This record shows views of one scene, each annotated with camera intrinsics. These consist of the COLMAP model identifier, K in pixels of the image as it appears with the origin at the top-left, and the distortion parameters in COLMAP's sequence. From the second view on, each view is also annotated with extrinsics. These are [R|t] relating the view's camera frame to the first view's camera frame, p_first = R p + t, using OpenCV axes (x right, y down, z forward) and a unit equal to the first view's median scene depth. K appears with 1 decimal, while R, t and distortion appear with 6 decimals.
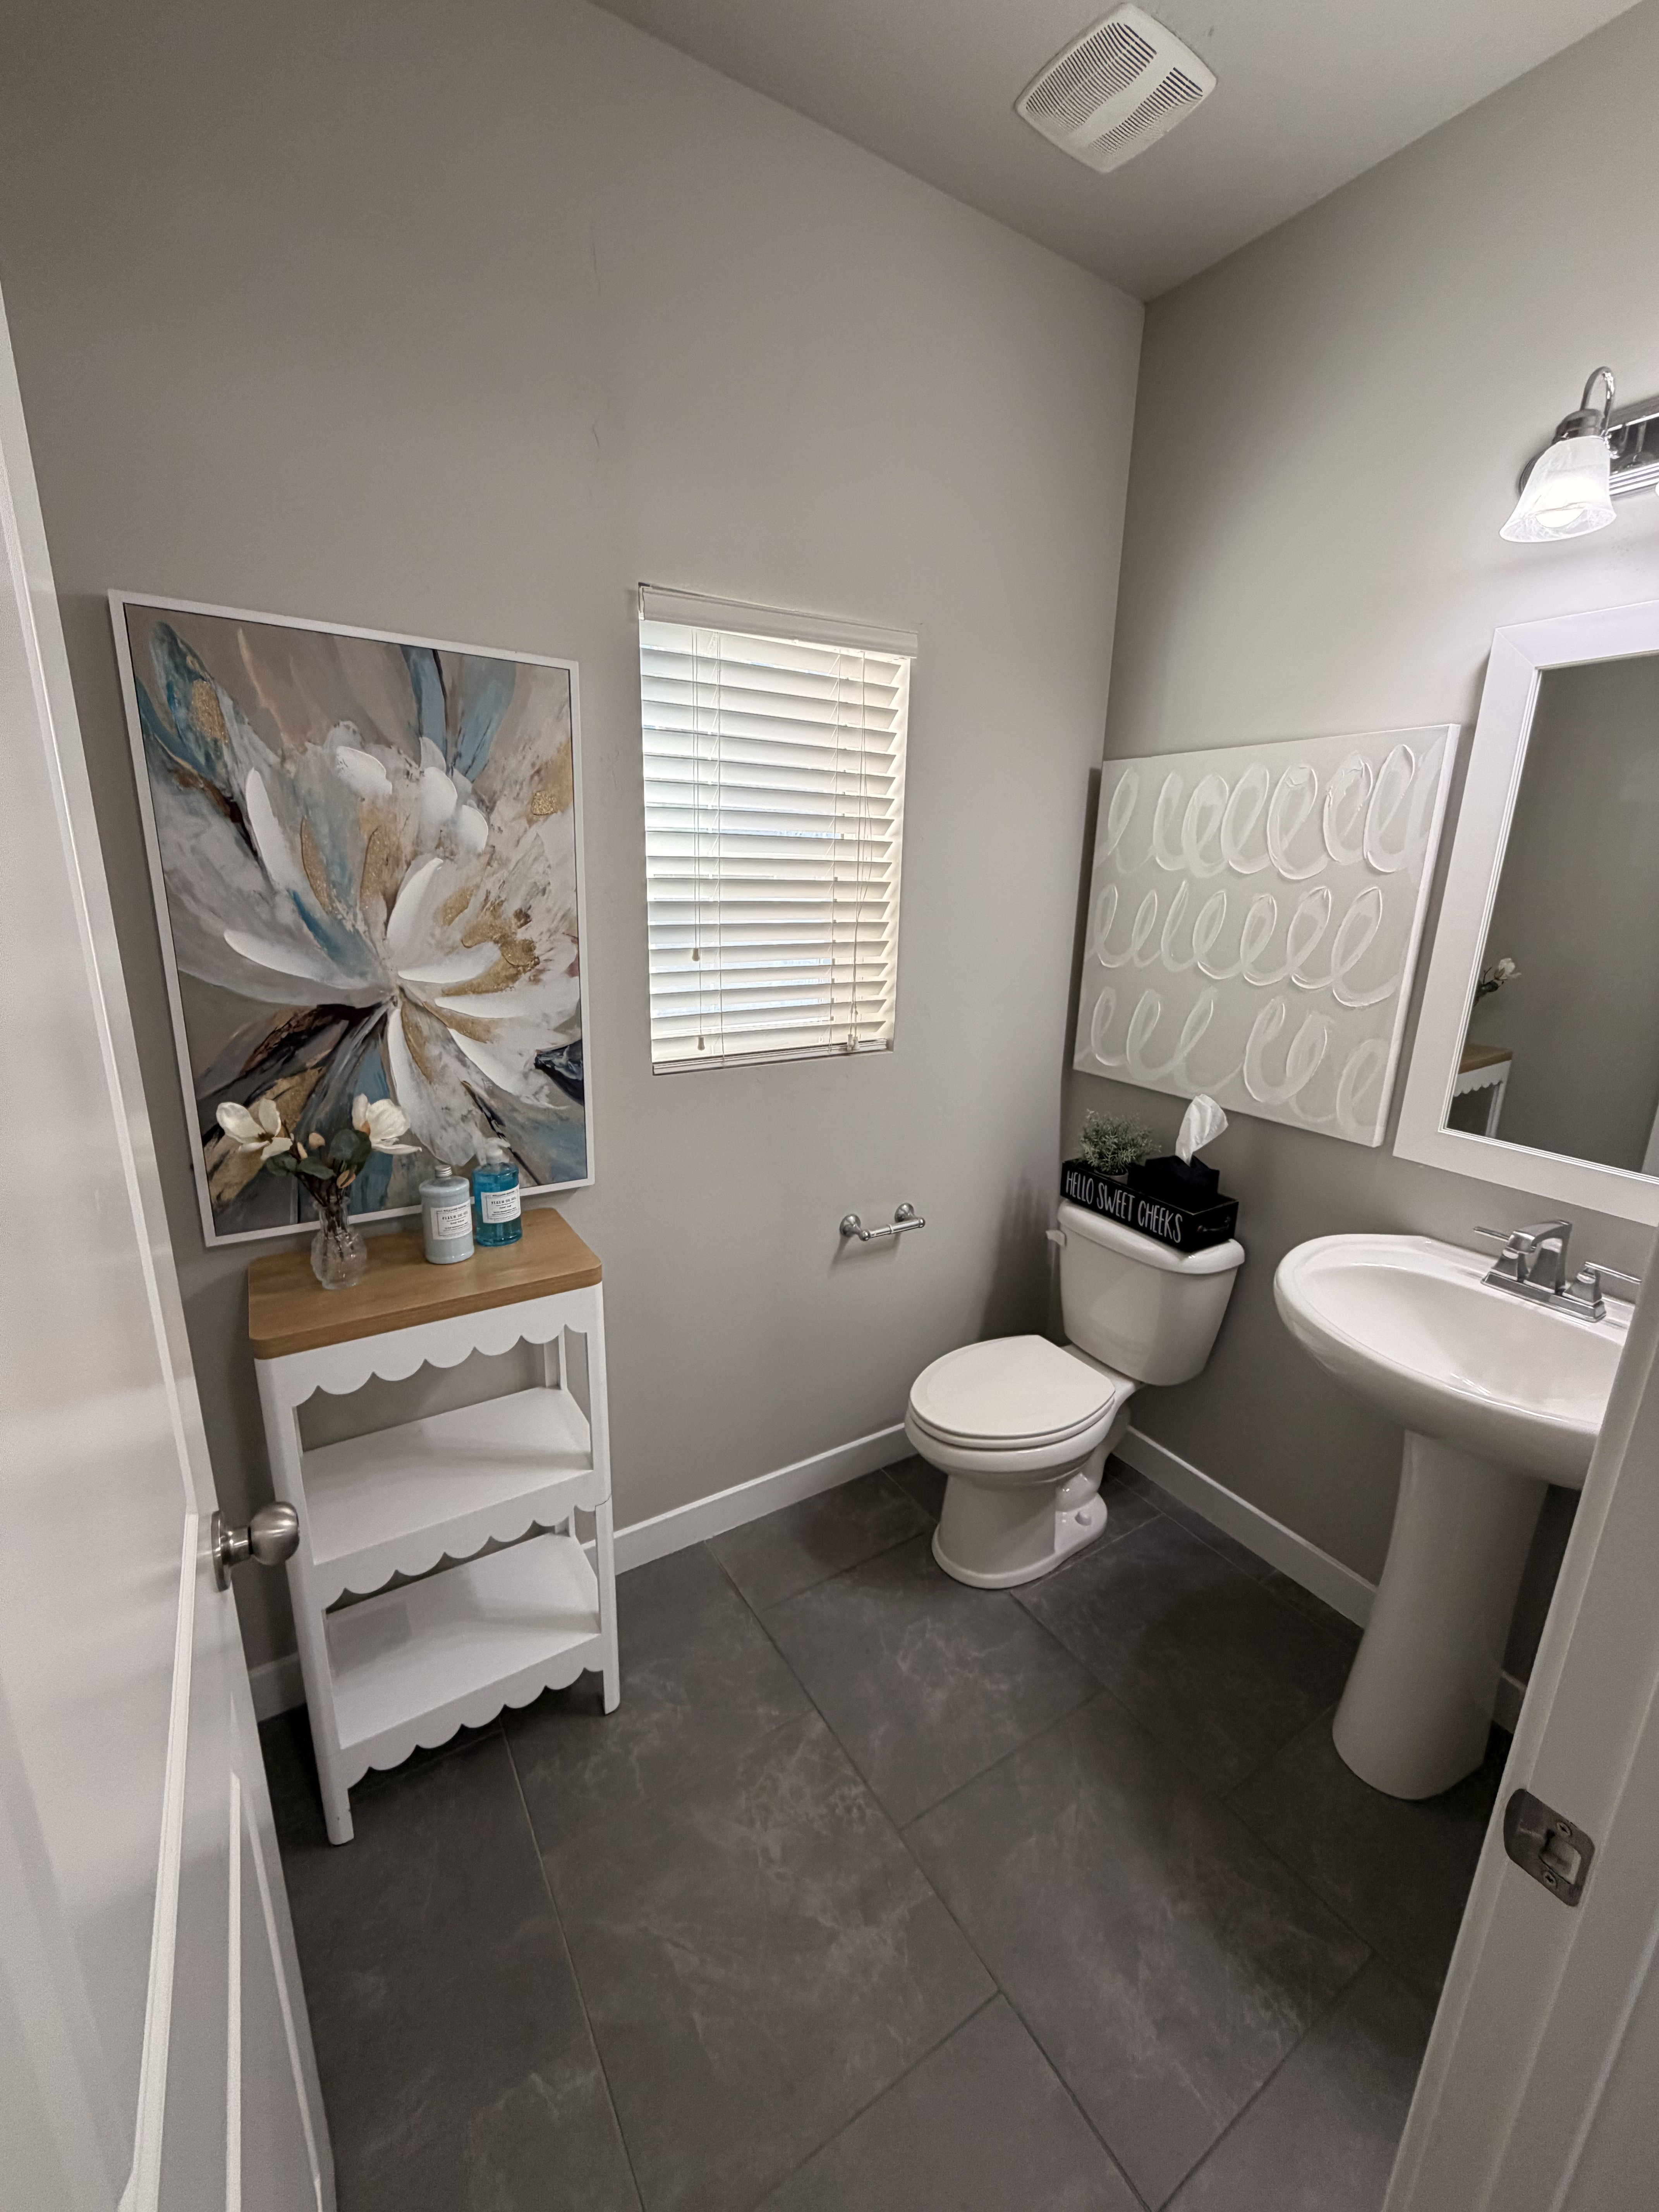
lens RADIAL K [[888.1, 0, 828.0], [0, 888.1, 1100.3], [0, 0, 1]] dist [0.001310, 0.000597]
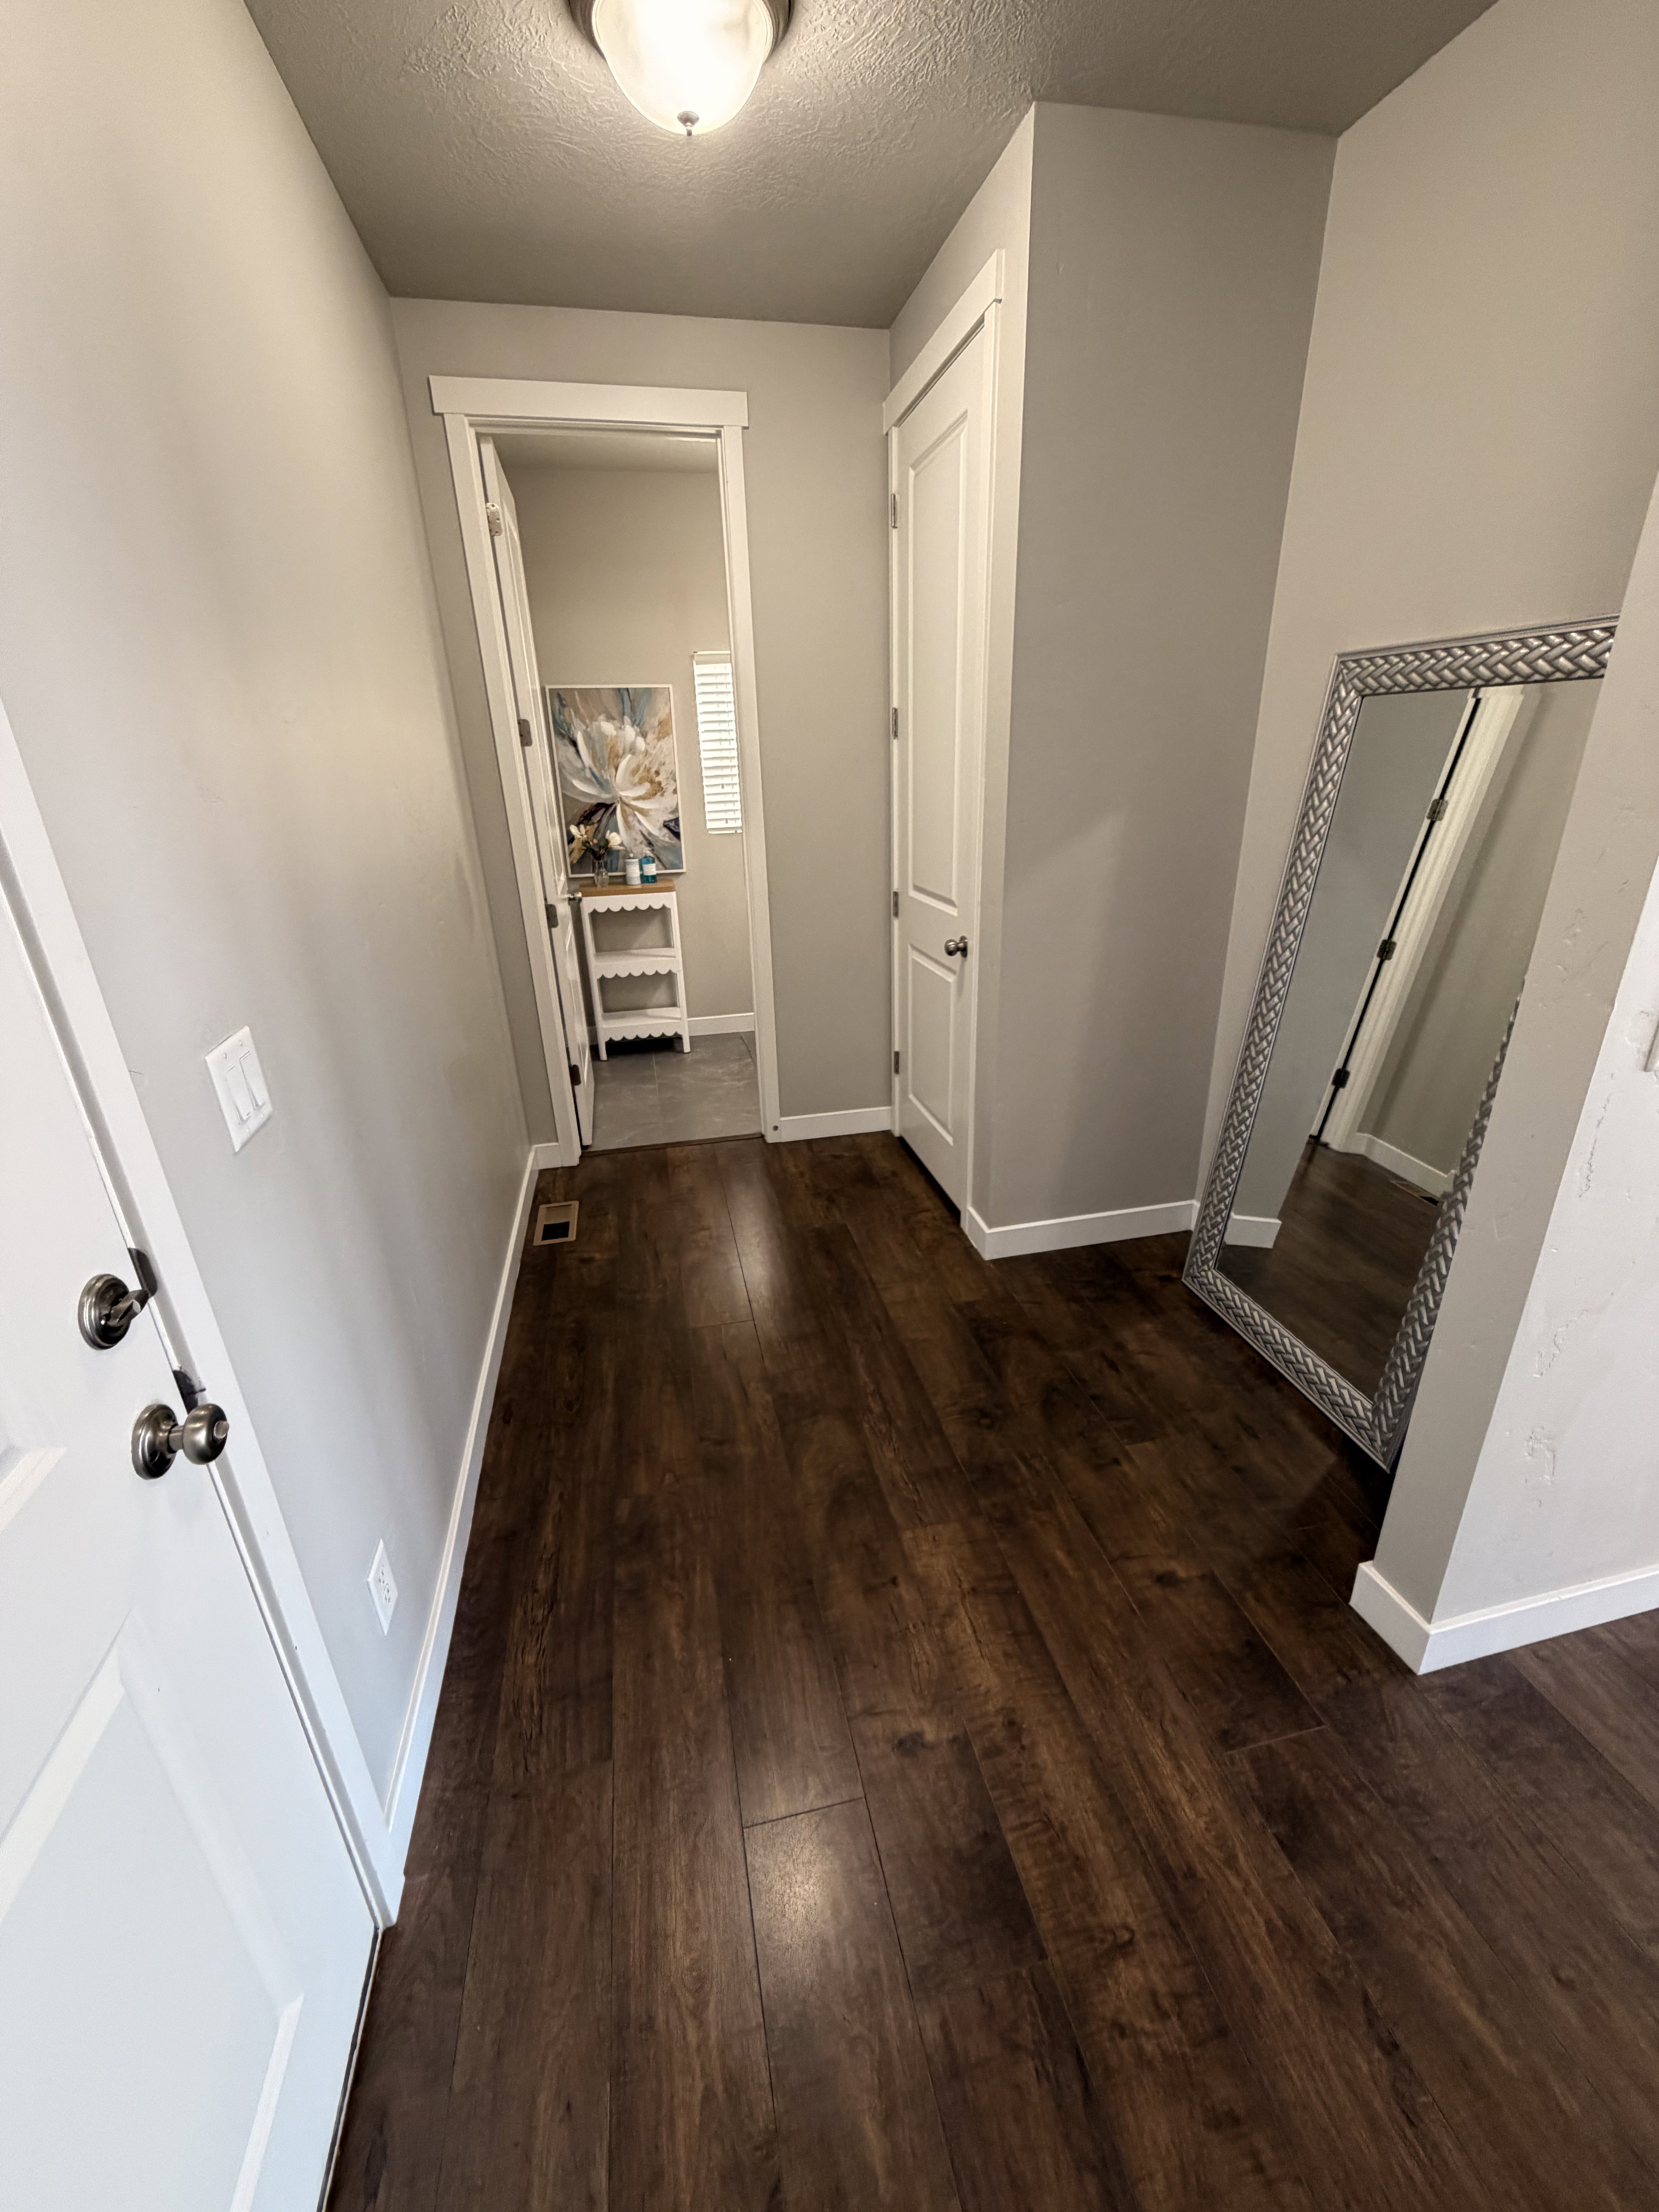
lens RADIAL K [[888.1, 0, 830.6], [0, 888.1, 1106.0], [0, 0, 1]] dist [0.001310, 0.000597]
pose [[0.940897, 0.073486, -0.330625, 1.366765], [-0.033300, 0.991520, 0.125615, 0.546458], [0.337052, -0.107181, 0.935365, -1.849891]]
